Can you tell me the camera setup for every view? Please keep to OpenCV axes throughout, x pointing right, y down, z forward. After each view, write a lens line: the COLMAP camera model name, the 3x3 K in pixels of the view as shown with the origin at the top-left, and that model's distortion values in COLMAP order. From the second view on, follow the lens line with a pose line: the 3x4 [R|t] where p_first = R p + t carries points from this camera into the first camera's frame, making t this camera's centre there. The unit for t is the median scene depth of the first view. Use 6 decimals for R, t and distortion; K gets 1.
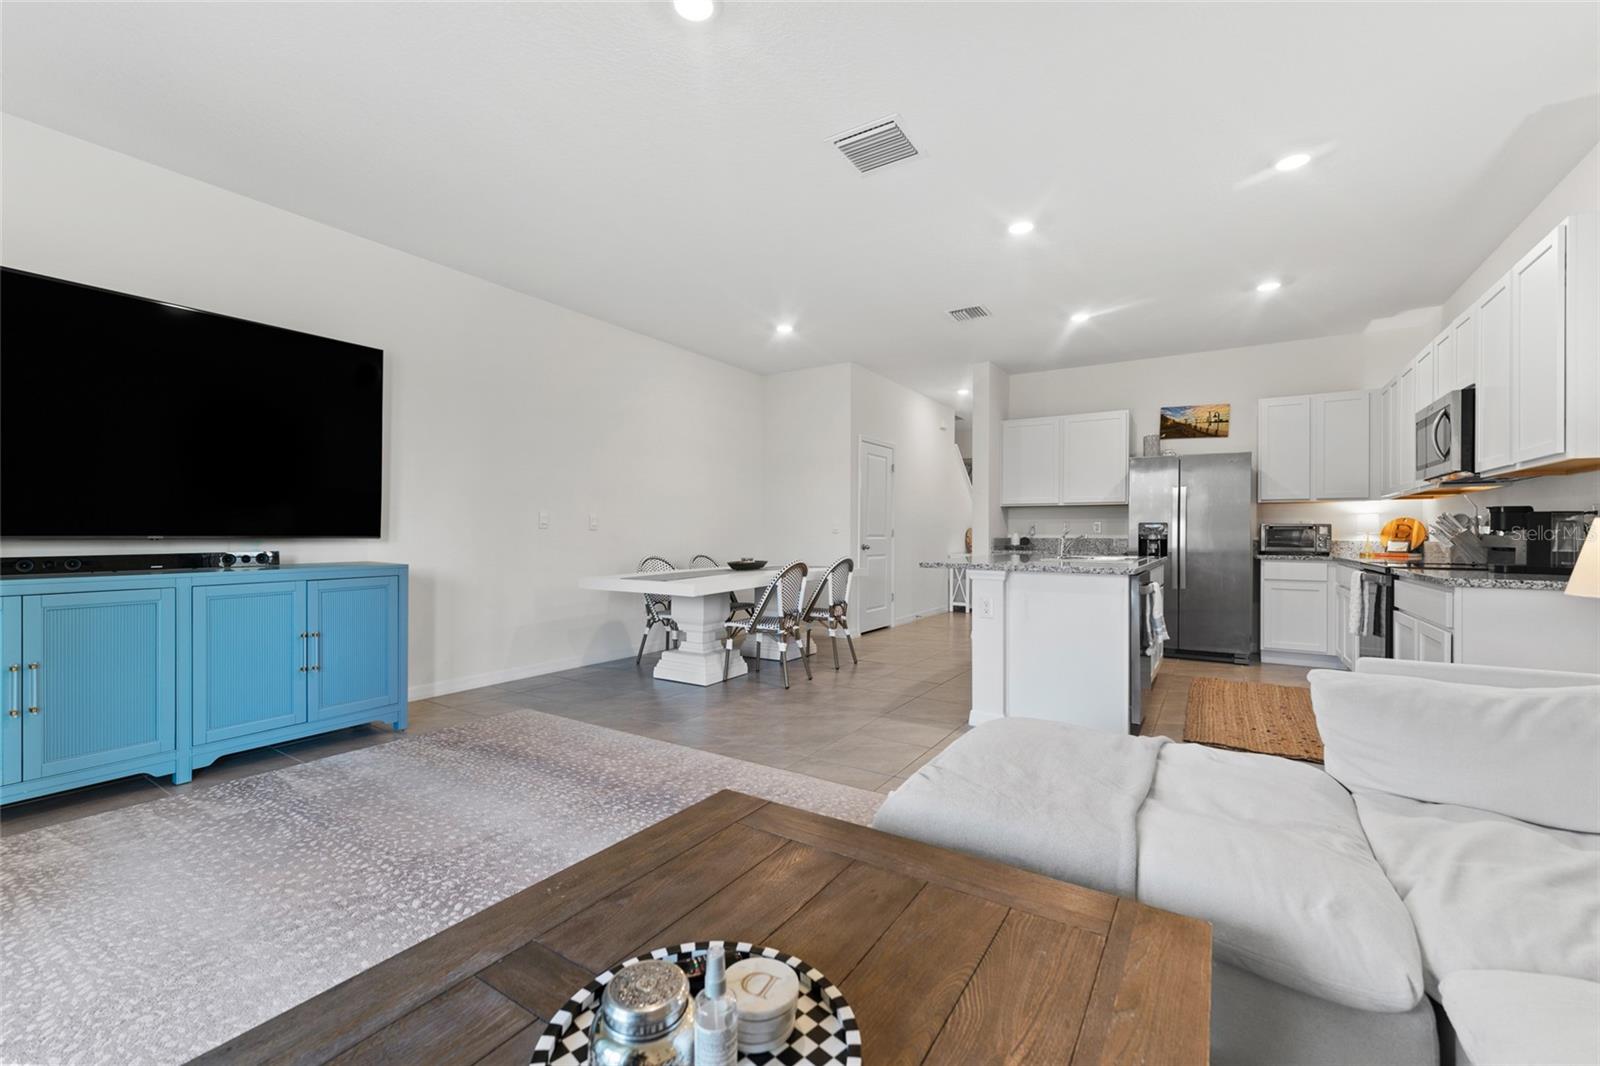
lens RADIAL K [[654.1, 0, 802.4], [0, 654.1, 533.5], [0, 0, 1]] dist [0.001184, 0.000426]
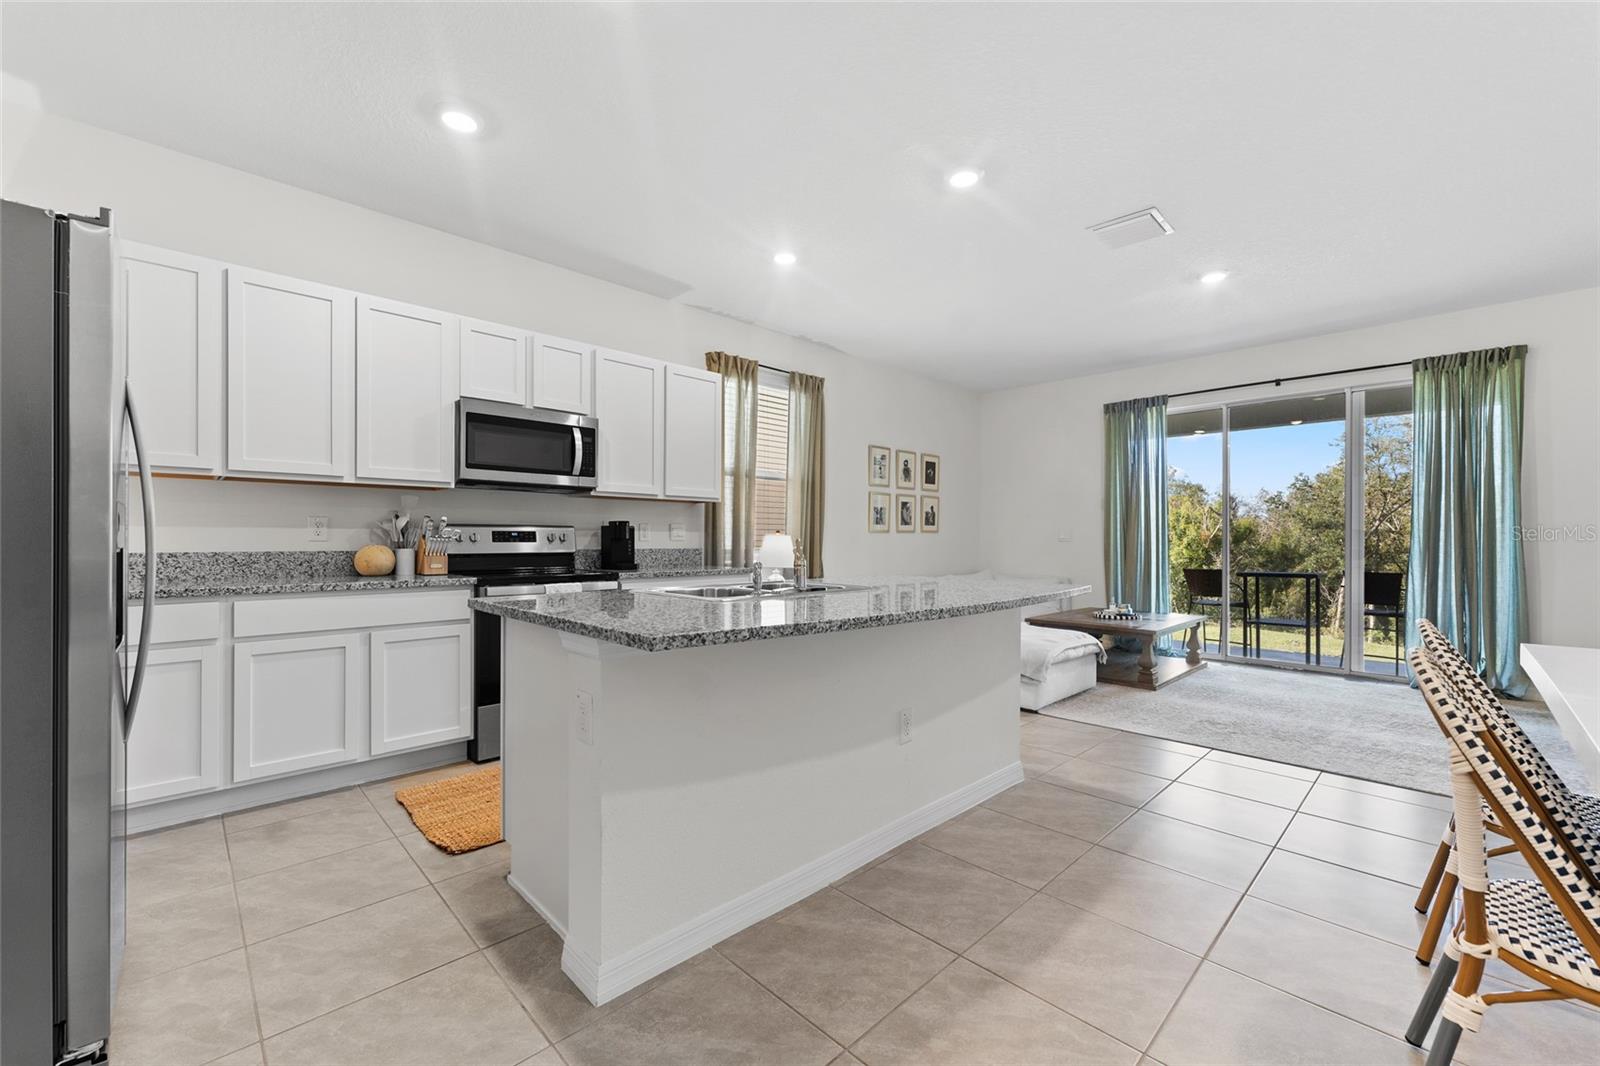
lens RADIAL K [[651.2, 0, 780.8], [0, 651.2, 535.9], [0, 0, 1]] dist [0.000678, 0.000021]
pose [[-0.969790, -0.005205, 0.243887, 0.234886], [-0.006668, 0.999964, -0.005174, -0.003329], [-0.243852, -0.006644, -0.969790, 1.227701]]
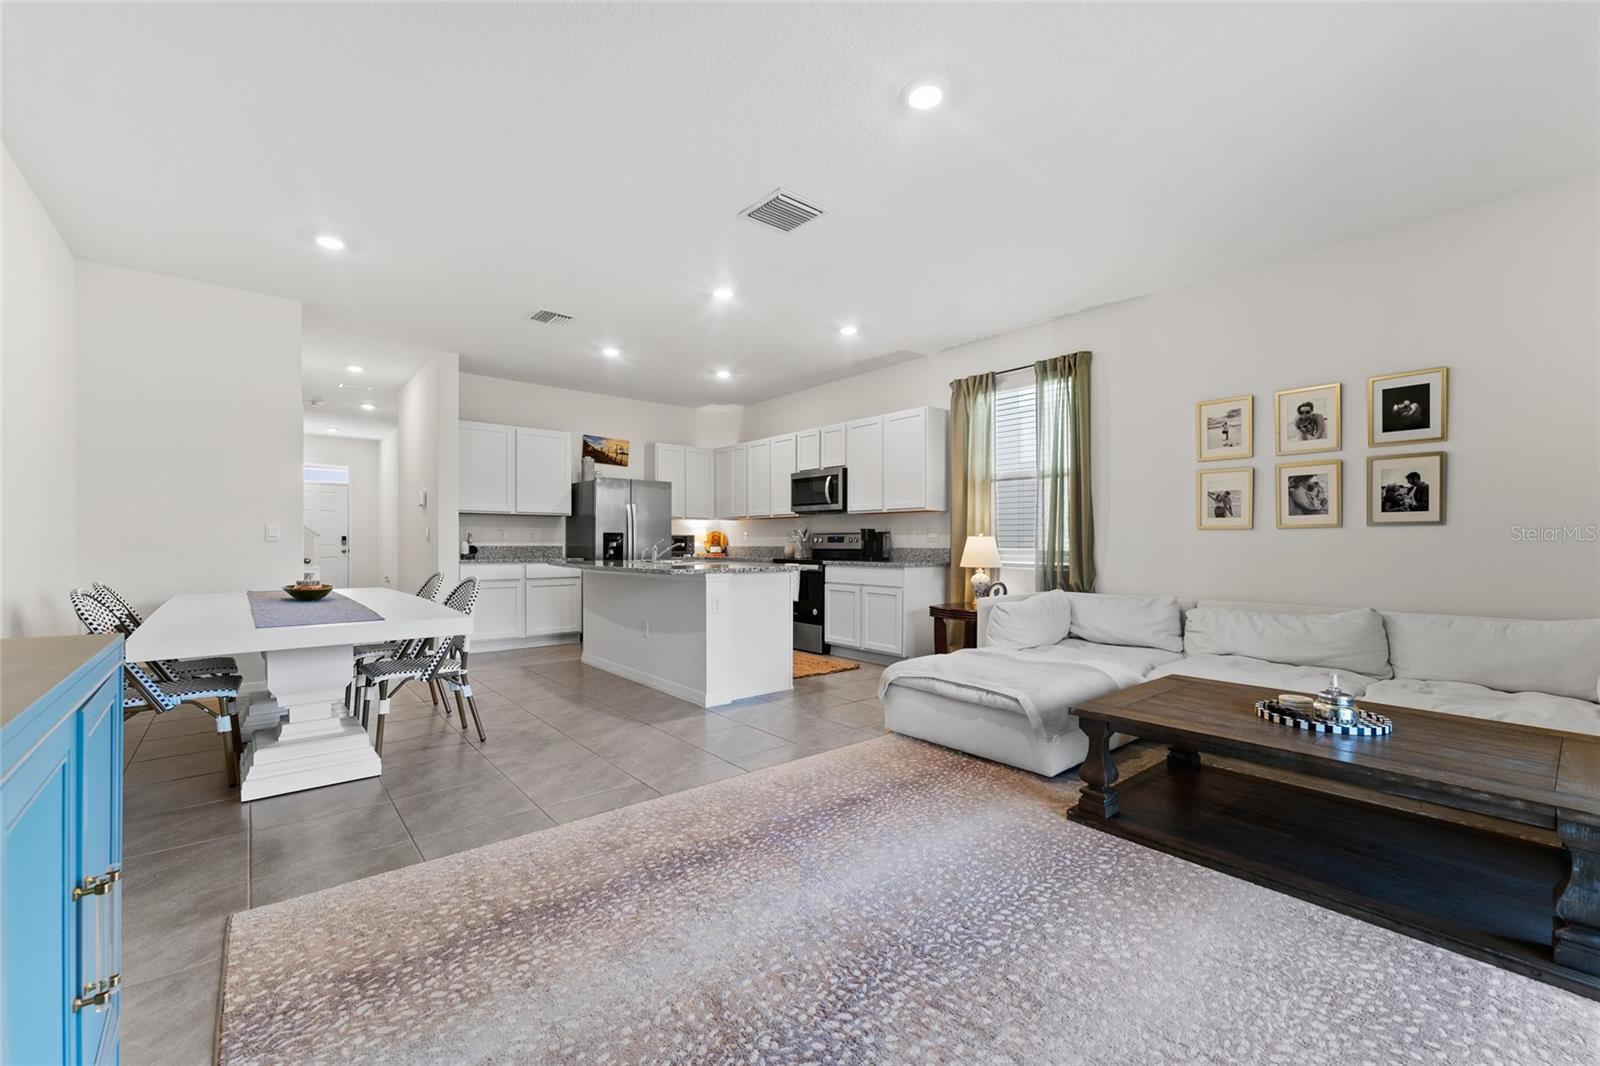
lens RADIAL K [[643.8, 0, 799.5], [0, 643.8, 536.6], [0, 0, 1]] dist [0.000581, 0.000032]
pose [[0.297766, 0.006443, 0.954617, -0.515396], [-0.001970, 0.999979, -0.006134, -0.002011], [-0.954637, -0.000054, 0.297772, 0.328724]]
